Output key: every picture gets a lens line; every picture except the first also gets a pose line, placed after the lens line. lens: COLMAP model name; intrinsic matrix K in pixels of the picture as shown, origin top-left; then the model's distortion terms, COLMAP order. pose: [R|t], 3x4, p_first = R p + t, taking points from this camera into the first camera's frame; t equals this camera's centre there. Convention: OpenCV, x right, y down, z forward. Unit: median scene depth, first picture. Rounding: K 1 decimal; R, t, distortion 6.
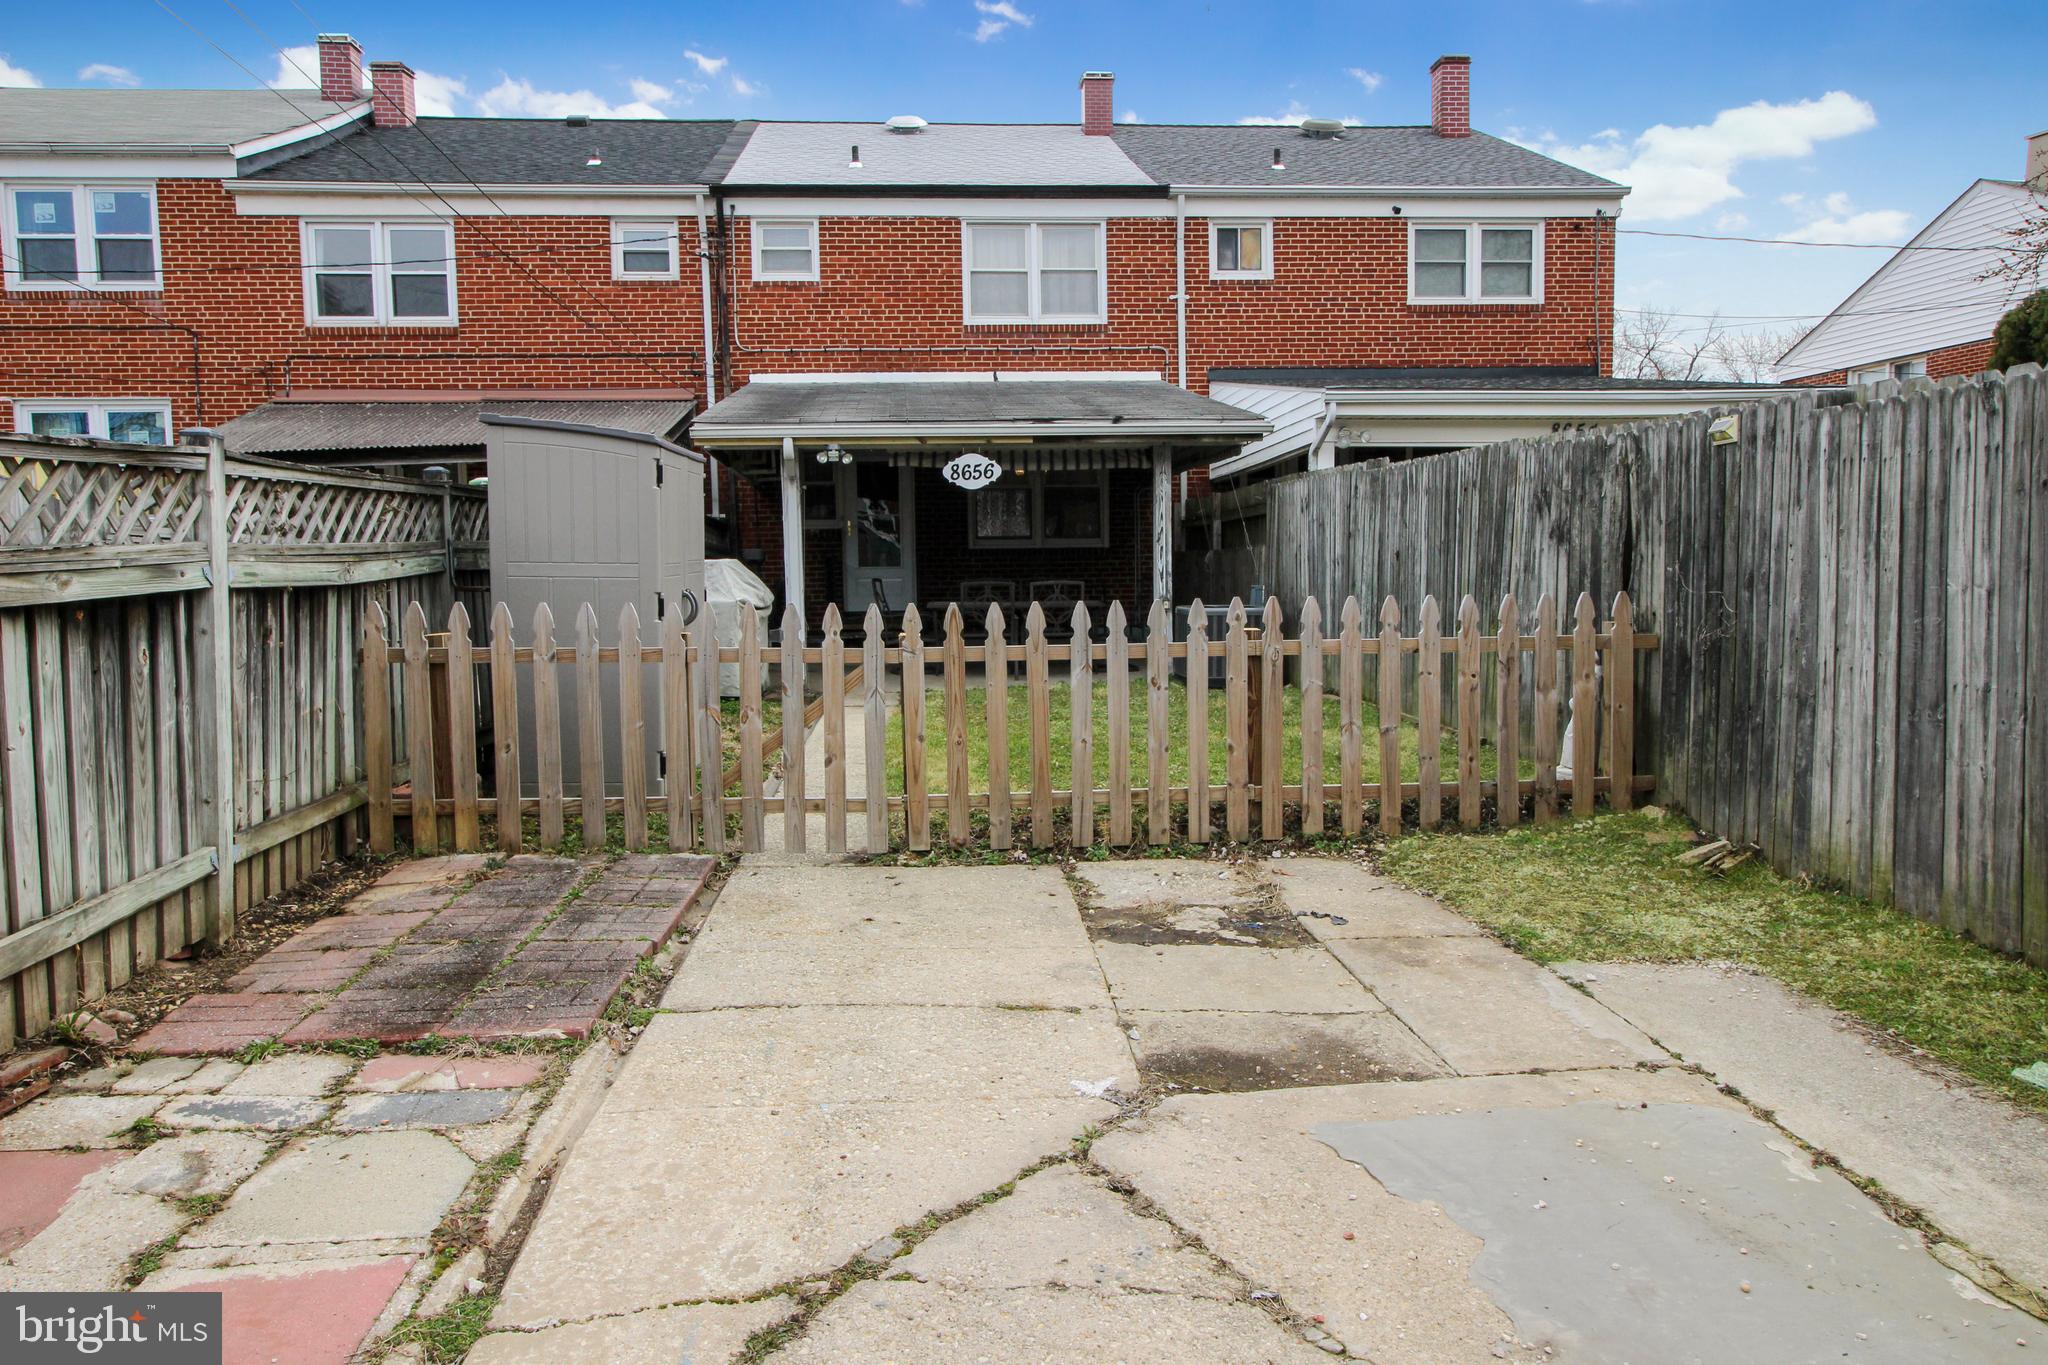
lens RADIAL K [[1400.8, 0, 1024.2], [0, 1400.8, 697.6], [0, 0, 1]] dist [0.008784, -0.002607]
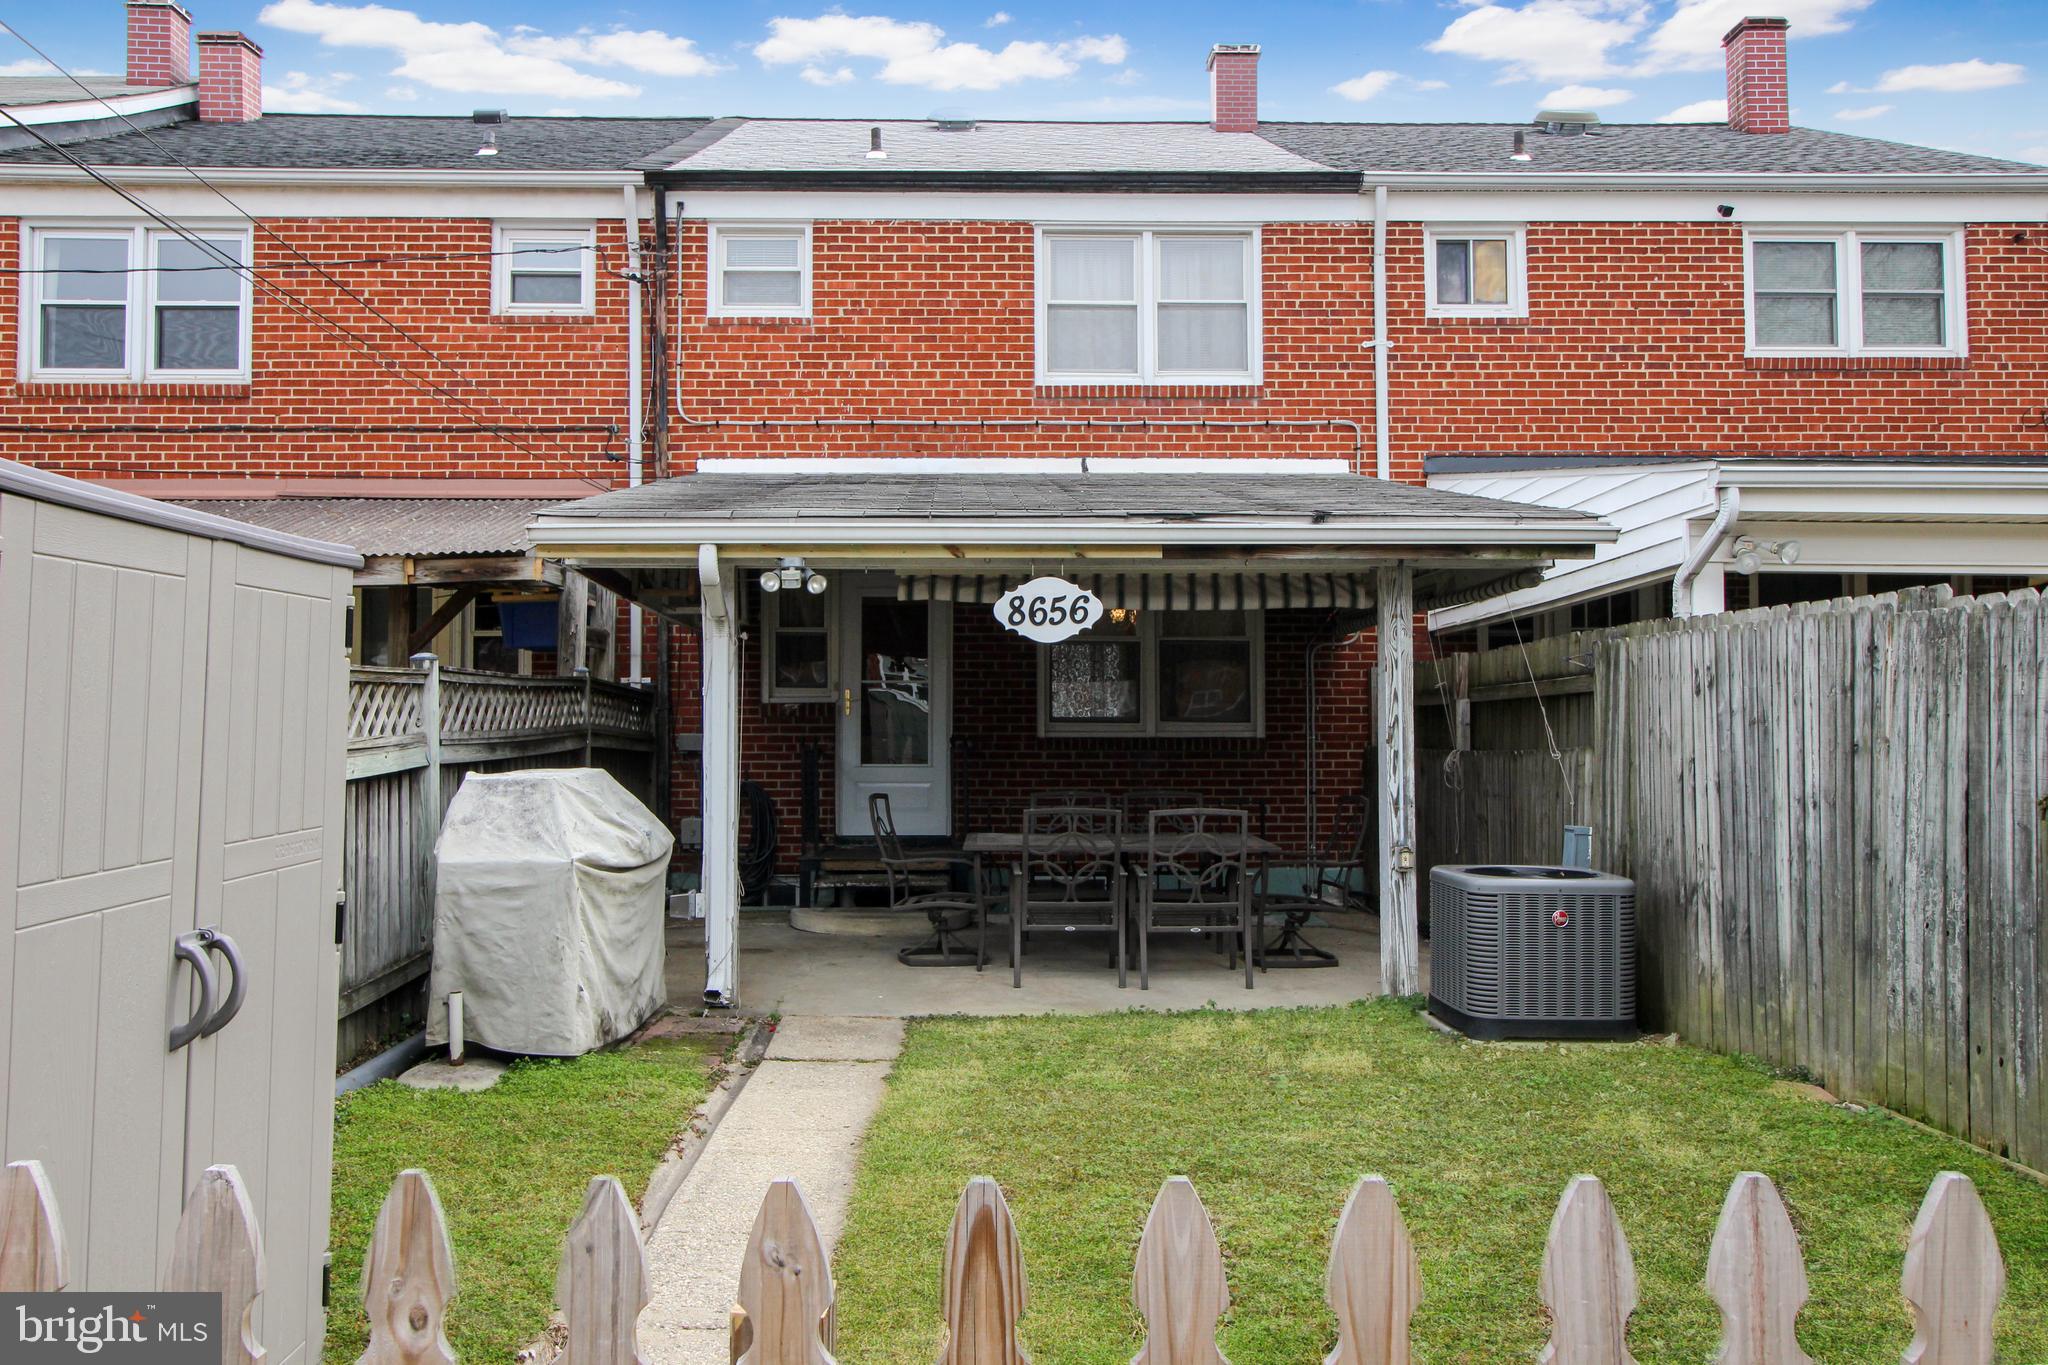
lens RADIAL K [[1063.3, 0, 1017.7], [0, 1063.3, 686.5], [0, 0, 1]] dist [-0.000778, 0.000311]
pose [[0.998616, 0.012721, -0.051039, -0.025278], [-0.017948, 0.994489, -0.103294, -0.081782], [0.049444, 0.104067, 0.993341, 0.543743]]
